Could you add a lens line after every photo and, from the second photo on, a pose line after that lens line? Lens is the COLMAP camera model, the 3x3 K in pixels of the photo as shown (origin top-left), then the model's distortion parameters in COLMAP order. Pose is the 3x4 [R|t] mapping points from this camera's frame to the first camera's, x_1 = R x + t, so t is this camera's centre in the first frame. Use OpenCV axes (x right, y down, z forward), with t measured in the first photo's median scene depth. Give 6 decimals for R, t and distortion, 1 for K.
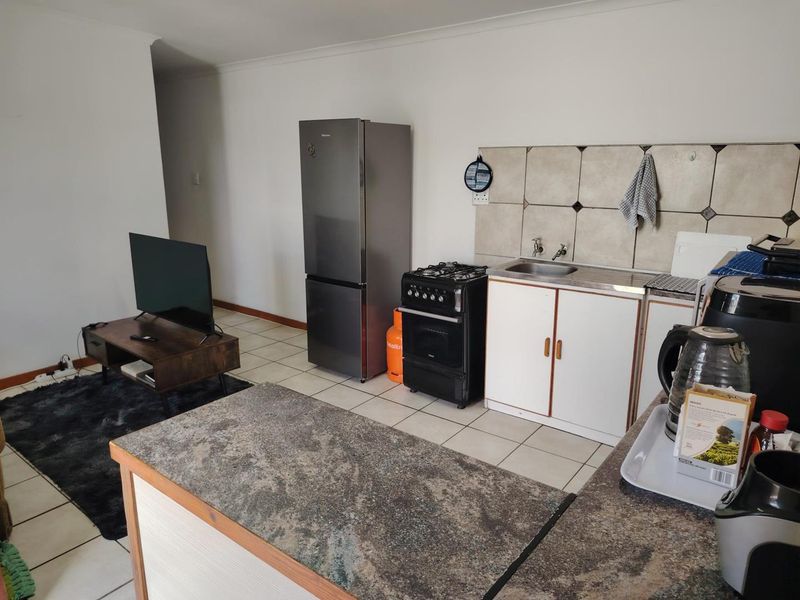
lens RADIAL K [[553.8, 0, 397.6], [0, 553.8, 304.0], [0, 0, 1]] dist [0.024502, -0.032162]
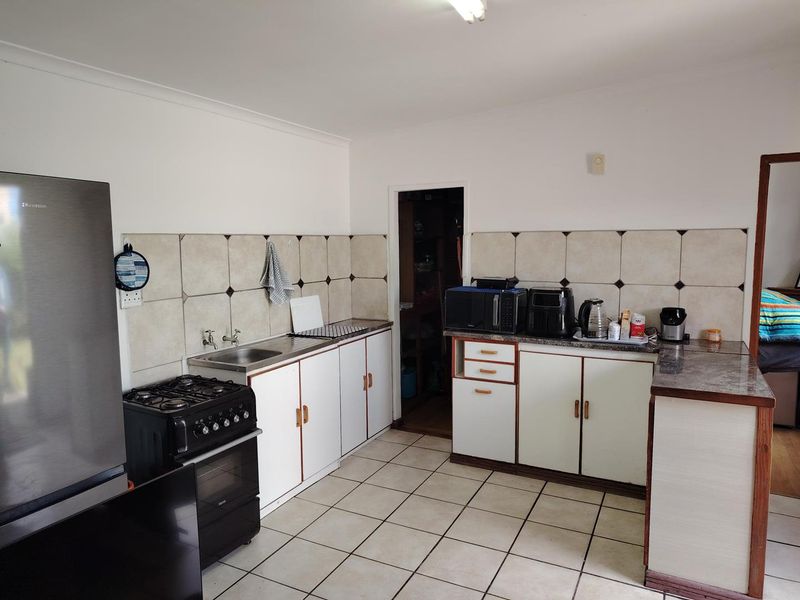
lens RADIAL K [[553.8, 0, 395.6], [0, 553.8, 296.8], [0, 0, 1]] dist [0.024502, -0.032162]
pose [[-0.194324, -0.094373, 0.976387, -0.728377], [0.259643, 0.954912, 0.143972, -0.230475], [-0.945951, 0.281489, -0.161060, 0.861404]]
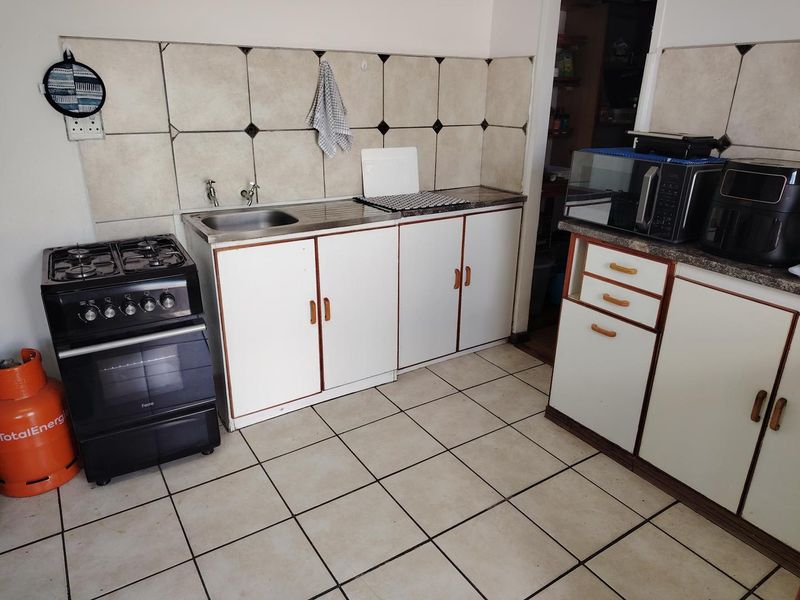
lens RADIAL K [[553.8, 0, 394.4], [0, 553.8, 303.5], [0, 0, 1]] dist [0.024502, -0.032162]
pose [[0.321011, -0.332708, 0.886711, -0.362205], [0.225787, 0.936152, 0.269519, -0.112236], [-0.919767, 0.113690, 0.375636, 0.549784]]
